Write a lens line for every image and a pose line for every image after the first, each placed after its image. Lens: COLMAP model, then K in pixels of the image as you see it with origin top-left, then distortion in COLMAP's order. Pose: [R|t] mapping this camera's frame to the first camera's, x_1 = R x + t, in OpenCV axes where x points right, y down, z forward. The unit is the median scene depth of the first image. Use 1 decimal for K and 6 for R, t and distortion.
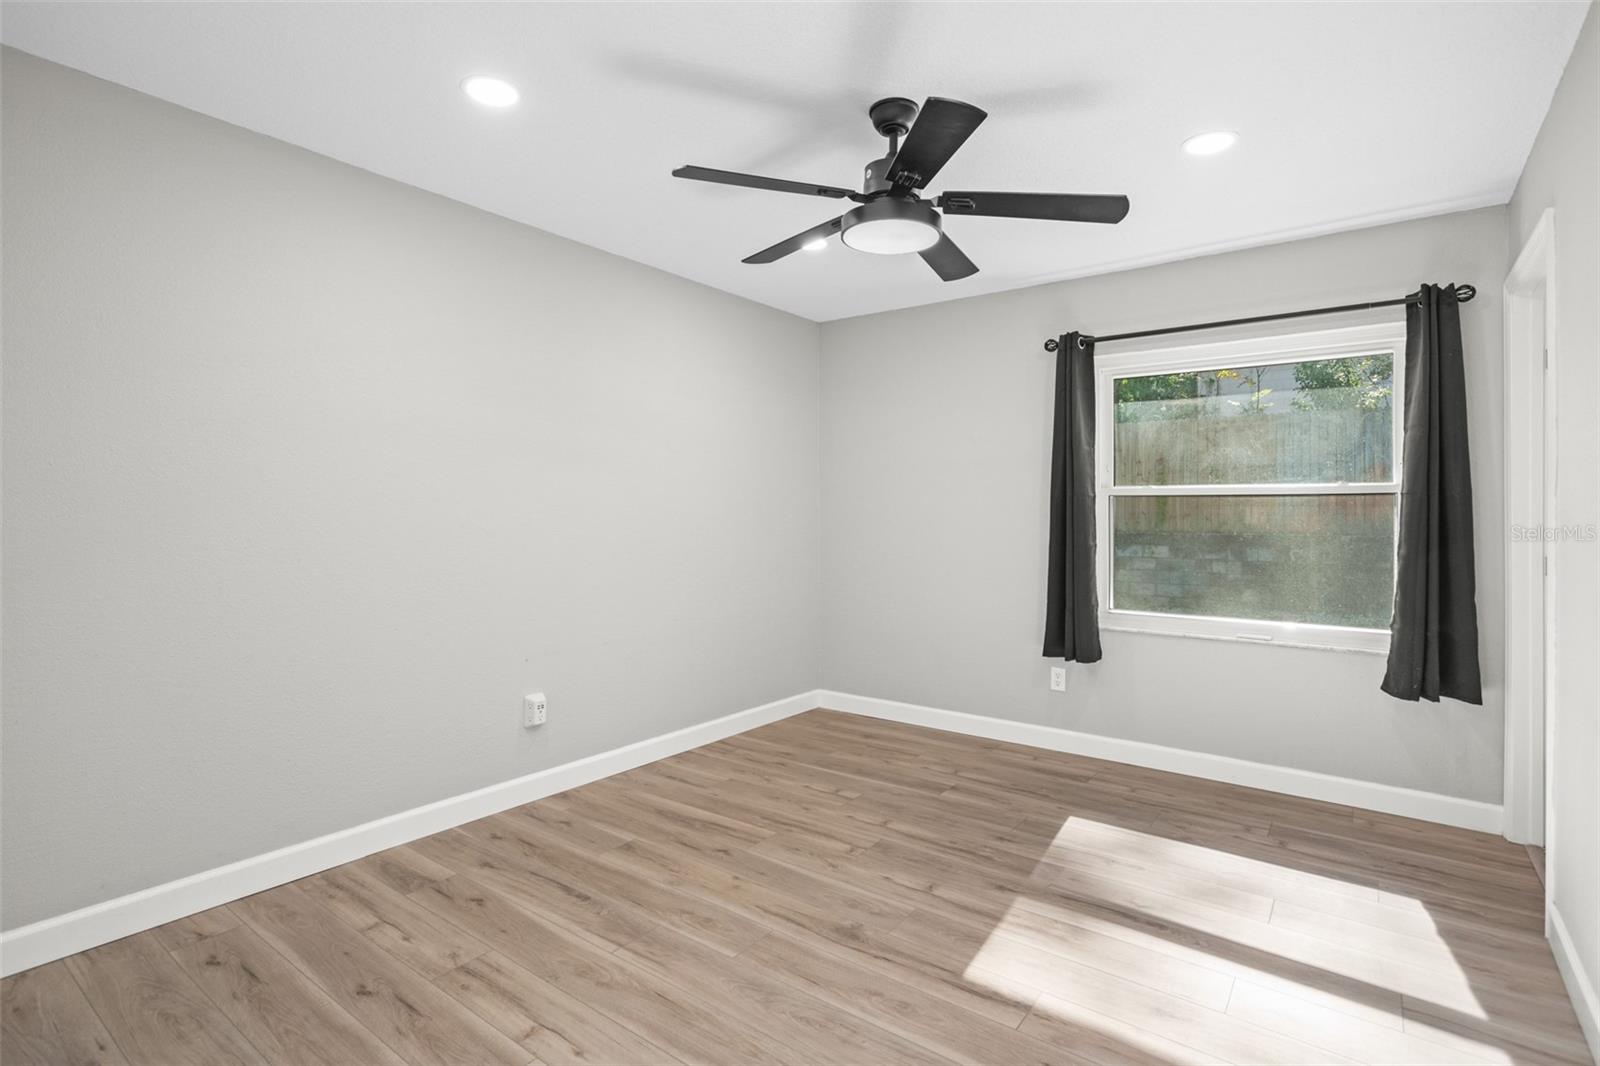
lens RADIAL K [[773.9, 0, 801.7], [0, 773.9, 522.3], [0, 0, 1]] dist [-0.027817, 0.015317]
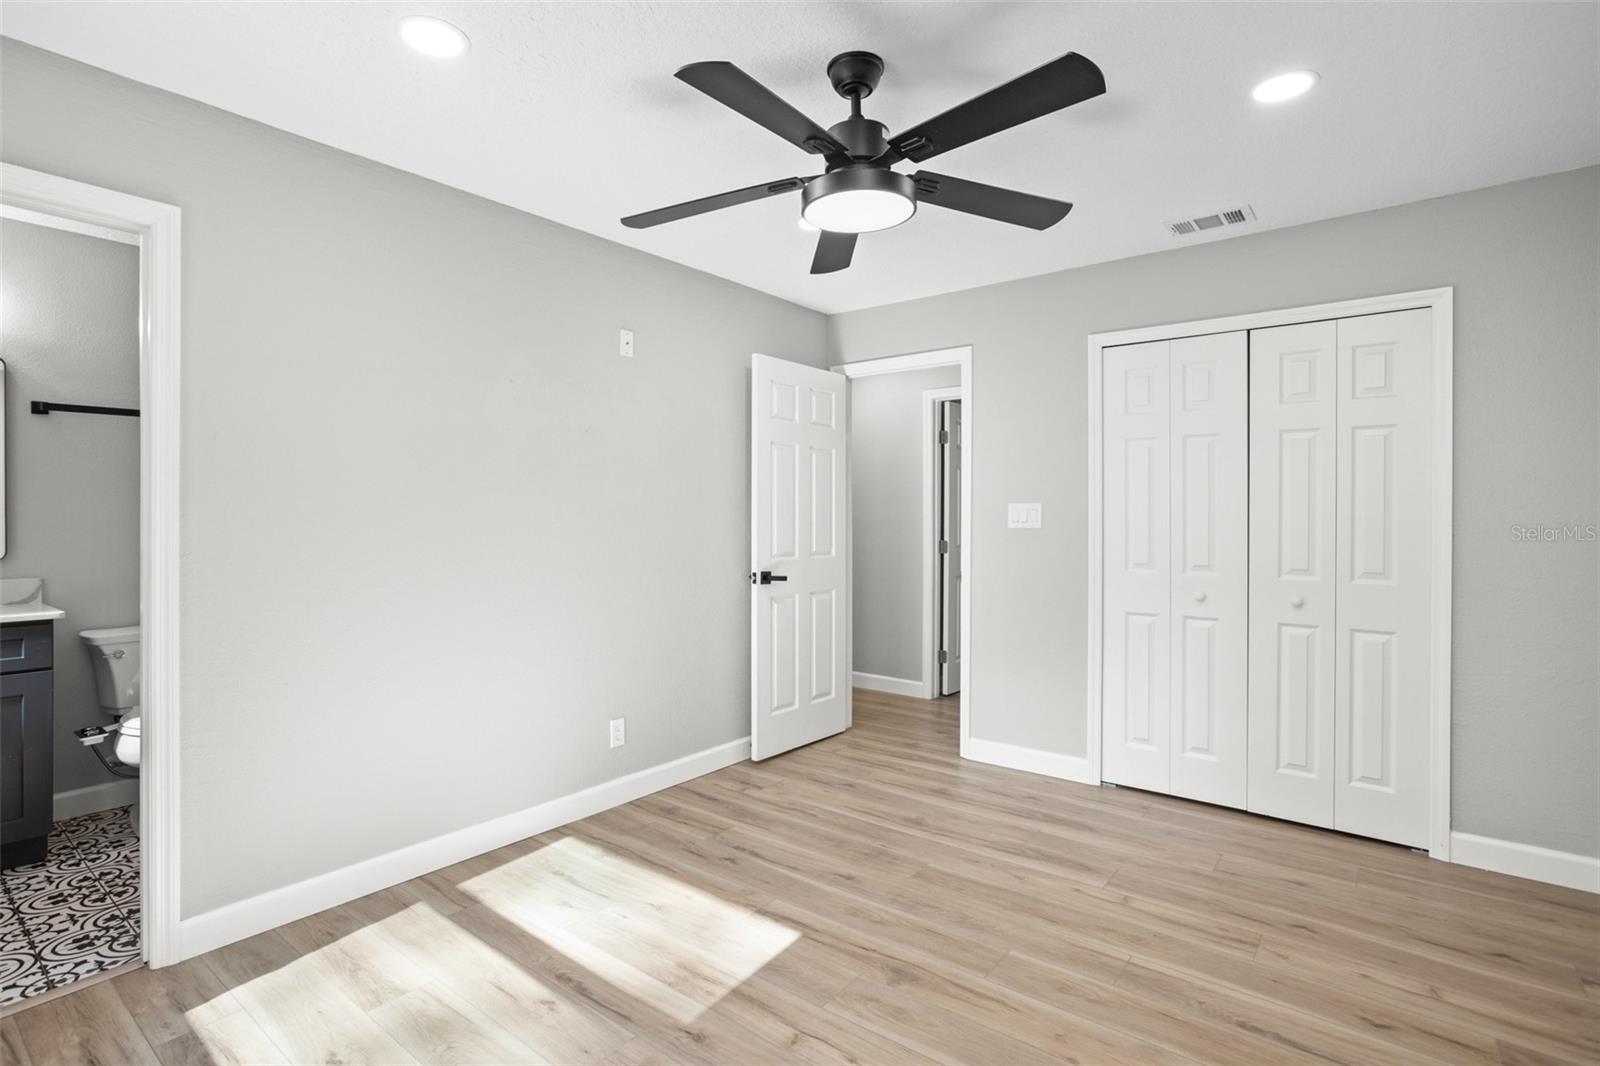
lens RADIAL K [[773.9, 0, 800.3], [0, 773.9, 526.6], [0, 0, 1]] dist [-0.027817, 0.015317]
pose [[-0.999496, -0.004424, 0.031447, 0.134767], [-0.003800, 0.999796, 0.019850, -0.027262], [-0.031528, 0.019720, -0.999308, 1.640617]]
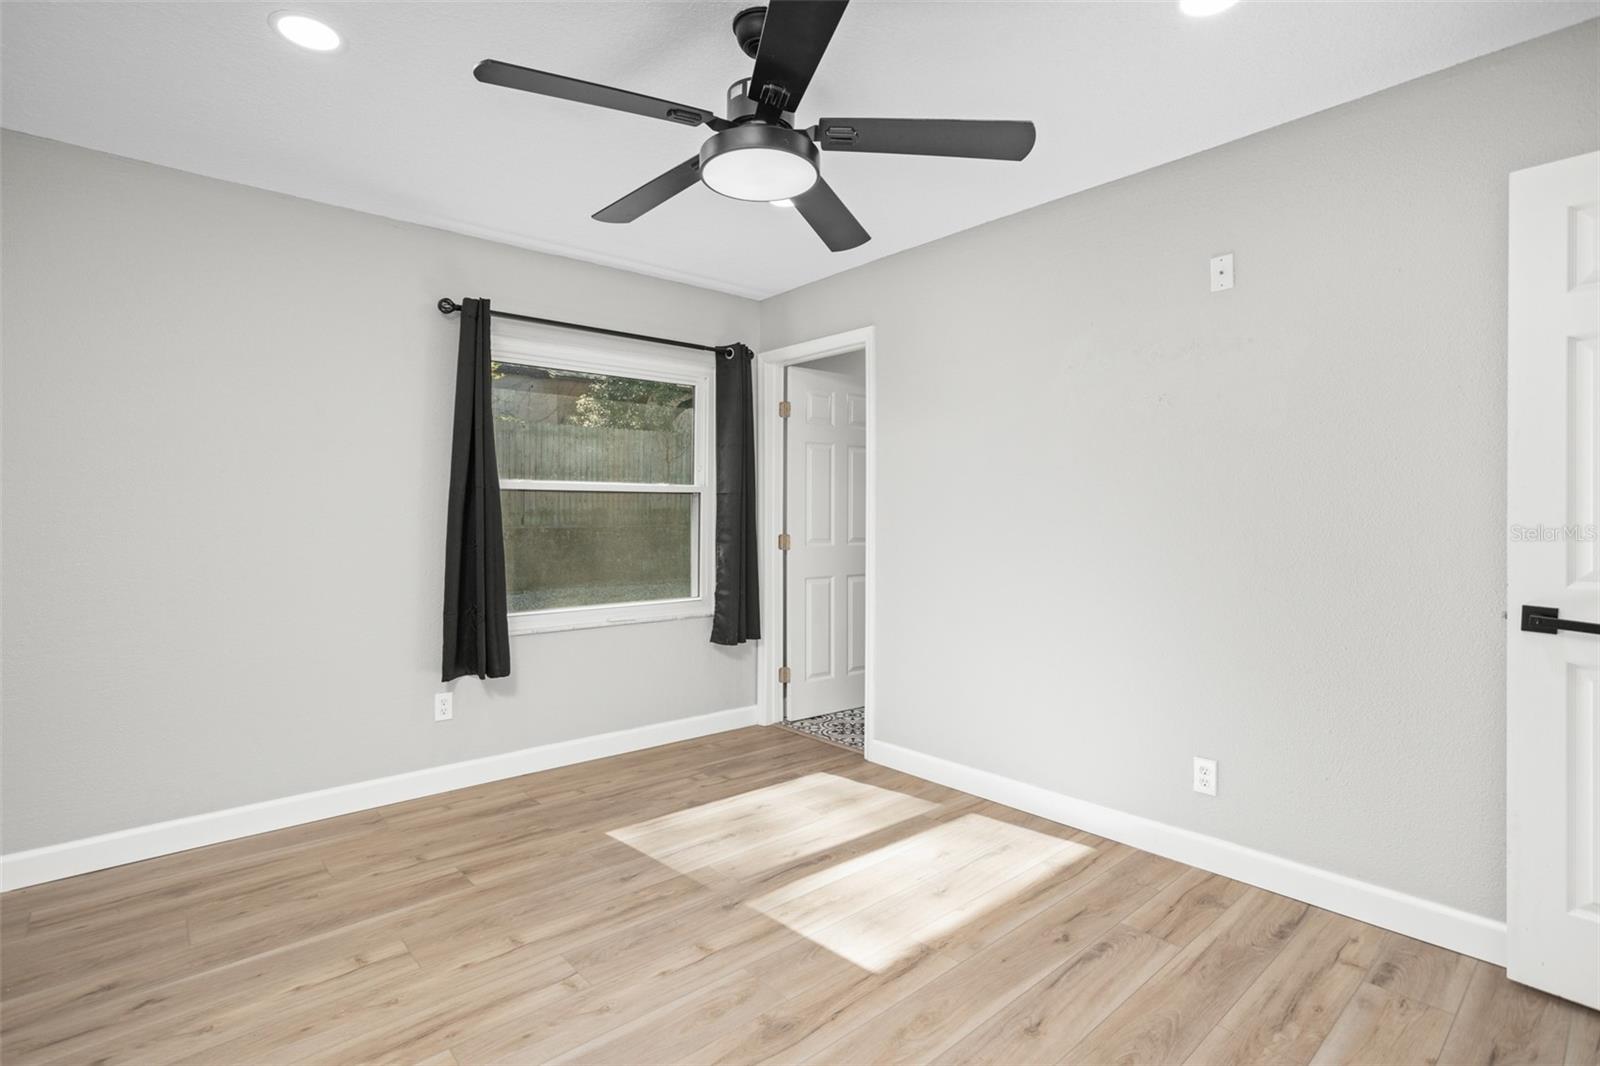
lens RADIAL K [[773.9, 0, 785.6], [0, 773.9, 520.0], [0, 0, 1]] dist [-0.027817, 0.015317]
pose [[0.211723, -0.011378, 0.977264, -0.607162], [0.008224, 0.999918, 0.009860, -0.005325], [-0.977295, 0.005950, 0.211799, 0.695727]]
